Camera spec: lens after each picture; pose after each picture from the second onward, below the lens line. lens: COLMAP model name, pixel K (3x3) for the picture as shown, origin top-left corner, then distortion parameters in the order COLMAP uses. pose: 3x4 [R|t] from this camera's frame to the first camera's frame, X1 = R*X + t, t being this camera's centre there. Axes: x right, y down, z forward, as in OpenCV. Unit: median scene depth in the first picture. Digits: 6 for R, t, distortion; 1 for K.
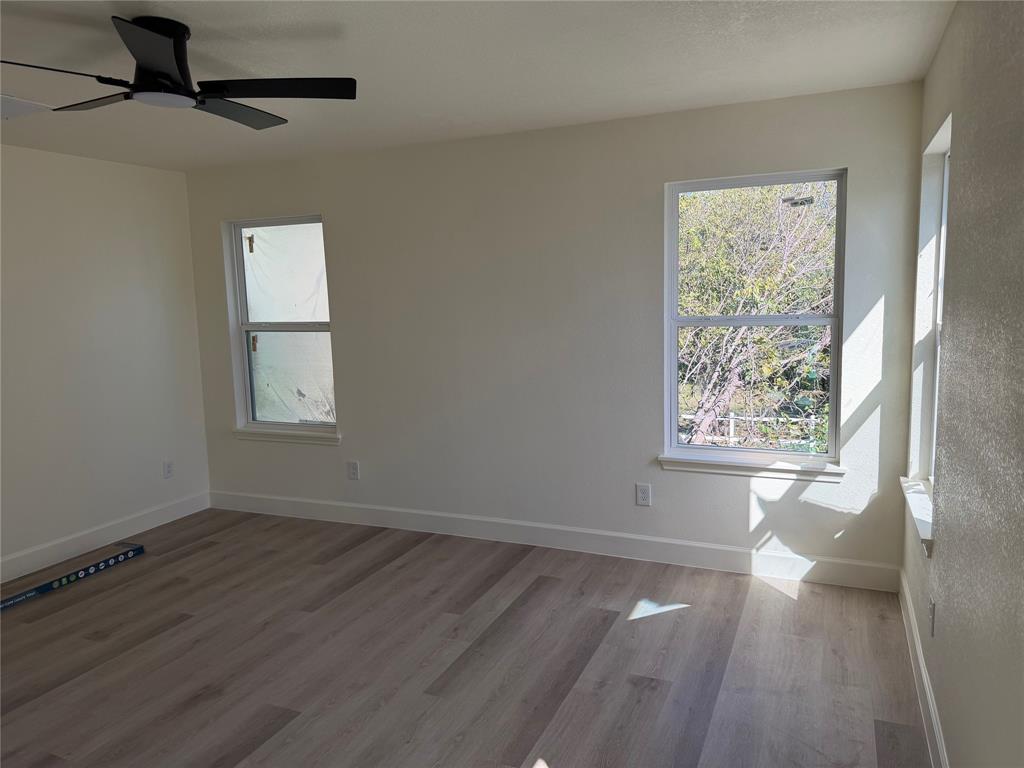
lens RADIAL K [[721.4, 0, 515.8], [0, 721.4, 384.2], [0, 0, 1]] dist [0.112771, -0.177383]
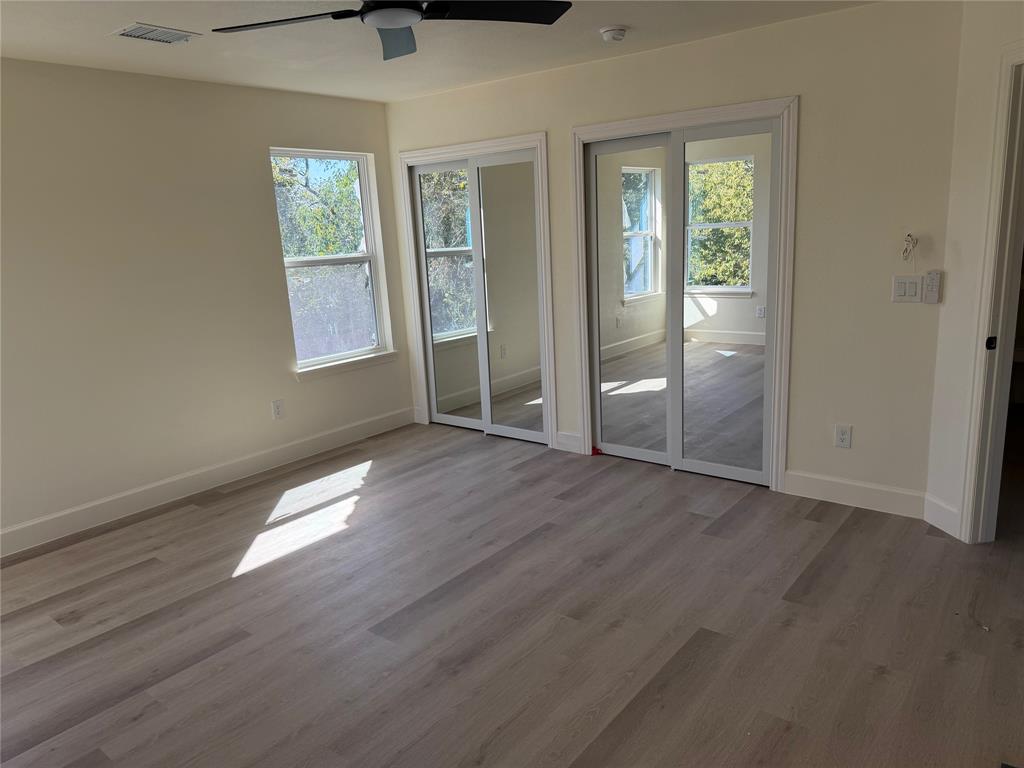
lens RADIAL K [[721.4, 0, 515.8], [0, 721.4, 384.2], [0, 0, 1]] dist [0.112771, -0.177383]
pose [[-0.964597, 0.011867, 0.263462, -0.573692], [0.100204, 0.940562, 0.324504, -0.152393], [-0.243952, 0.339415, -0.908452, 1.310607]]
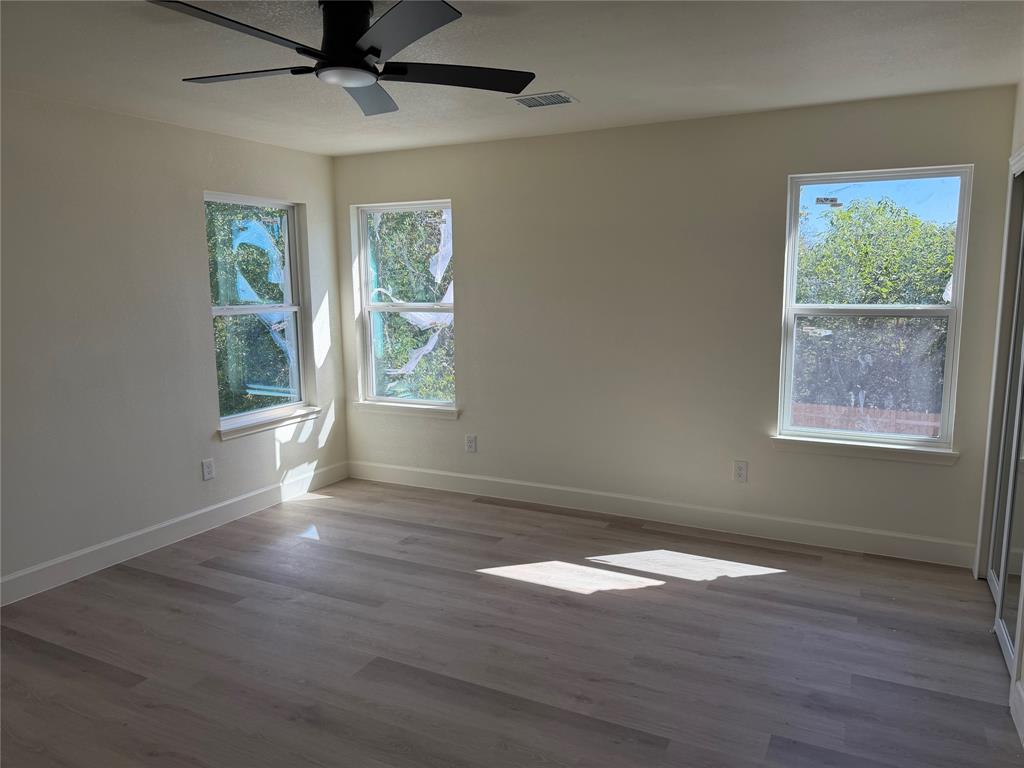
lens RADIAL K [[721.4, 0, 515.8], [0, 721.4, 384.2], [0, 0, 1]] dist [0.112771, -0.177383]
pose [[0.071475, -0.123359, 0.989785, -0.977165], [0.135907, 0.984273, 0.112857, -0.042445], [-0.988140, 0.126452, 0.087116, 0.468294]]
